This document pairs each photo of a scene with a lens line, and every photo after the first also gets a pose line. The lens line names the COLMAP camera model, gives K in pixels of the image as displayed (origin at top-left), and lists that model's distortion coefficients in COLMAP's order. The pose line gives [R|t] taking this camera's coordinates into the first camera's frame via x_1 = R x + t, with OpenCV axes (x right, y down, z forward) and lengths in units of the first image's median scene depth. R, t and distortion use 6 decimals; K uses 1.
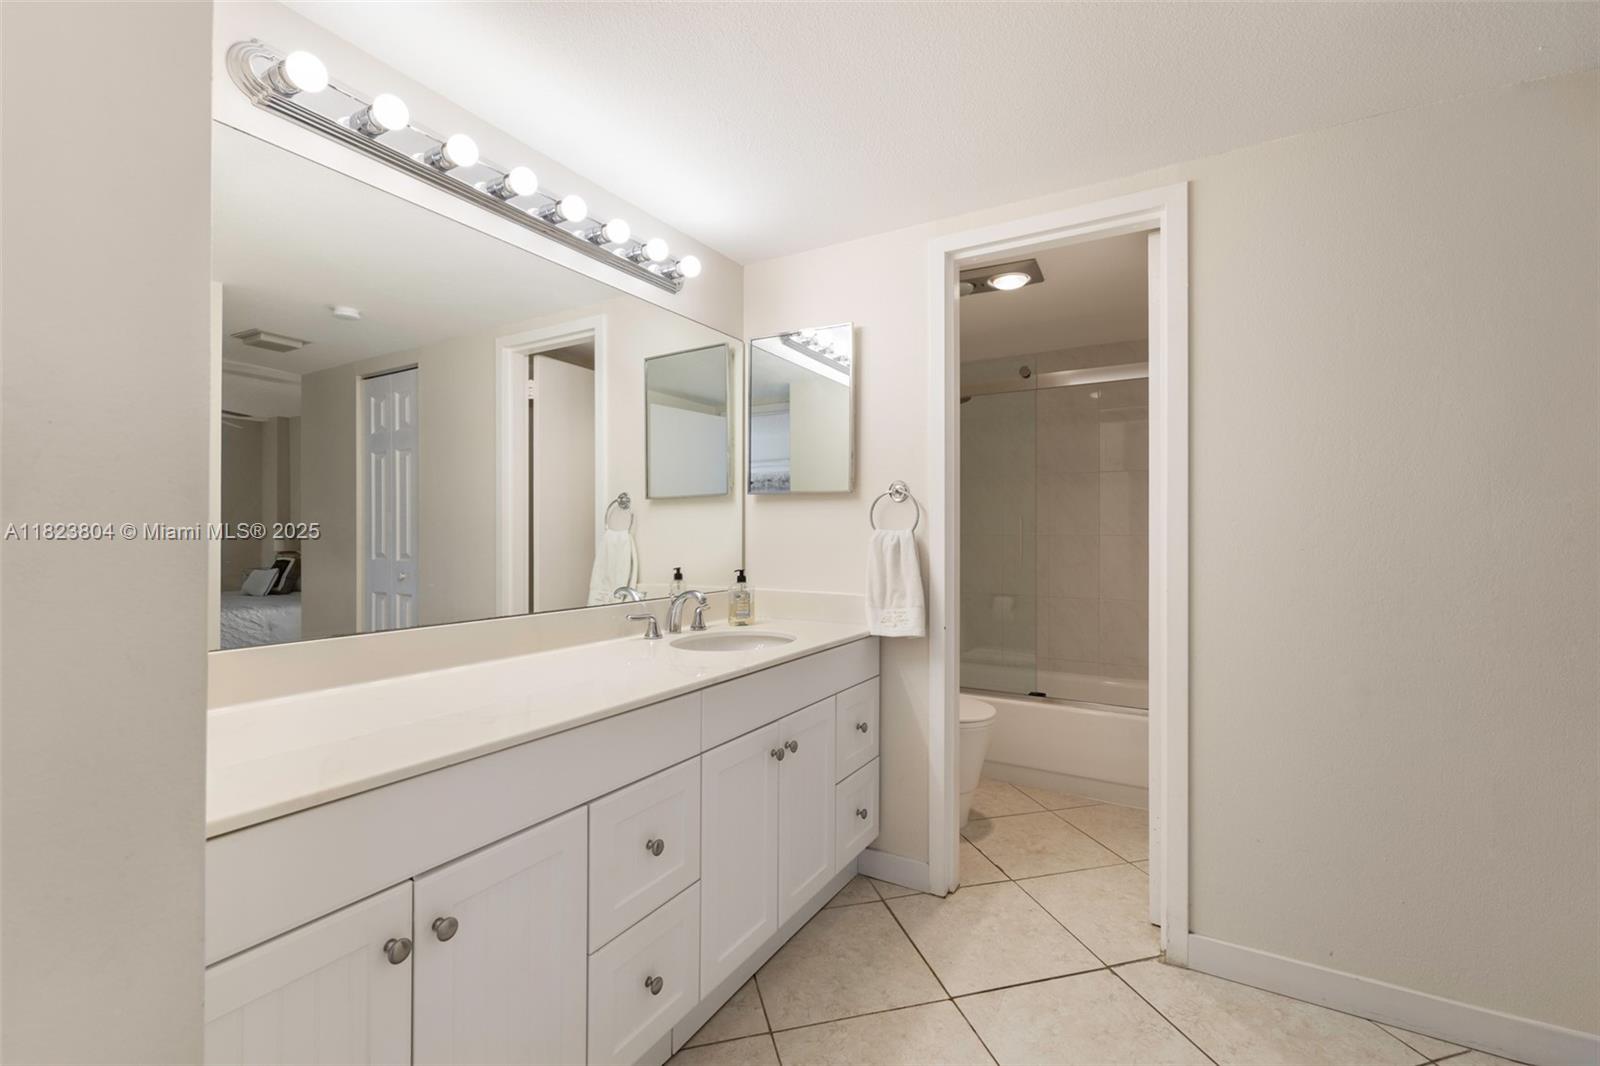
lens RADIAL K [[686.0, 0, 798.9], [0, 686.0, 531.9], [0, 0, 1]] dist [0.001695, 0.000050]
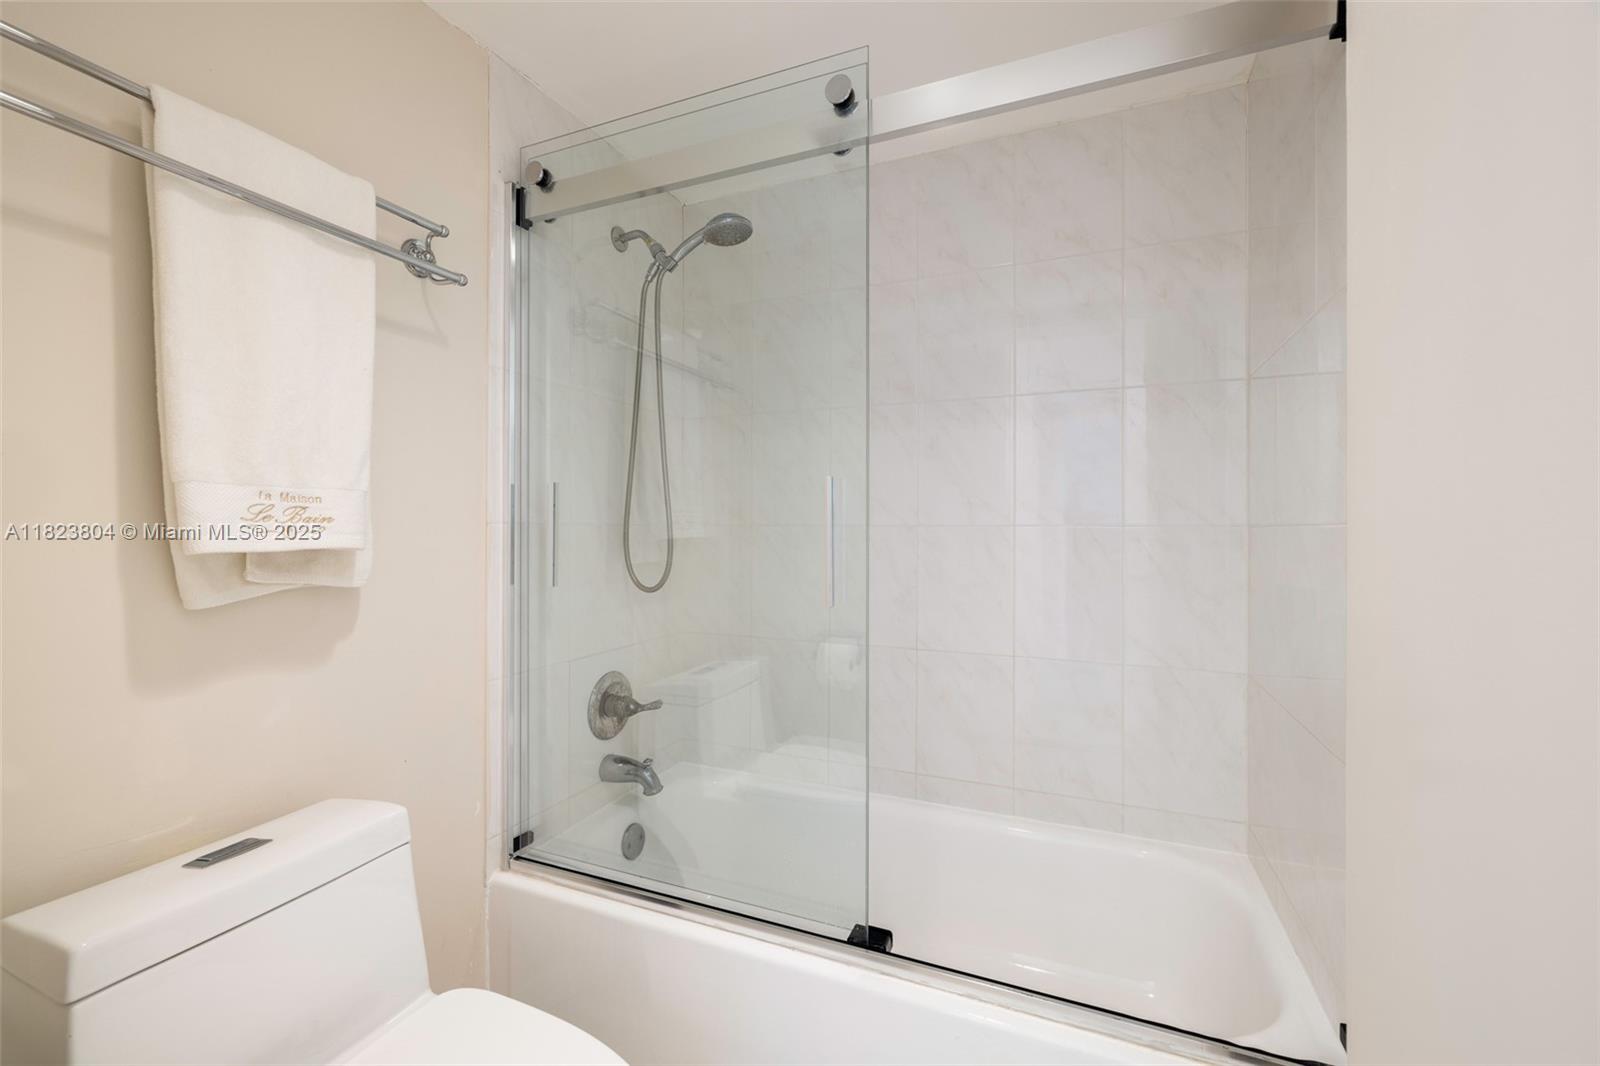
lens RADIAL K [[686.0, 0, 797.2], [0, 686.0, 534.9], [0, 0, 1]] dist [0.001695, 0.000050]
pose [[0.990086, -0.000400, 0.140463, 0.218656], [0.000930, 0.999993, -0.003705, 0.015705], [-0.140461, 0.003799, 0.990079, 0.540308]]
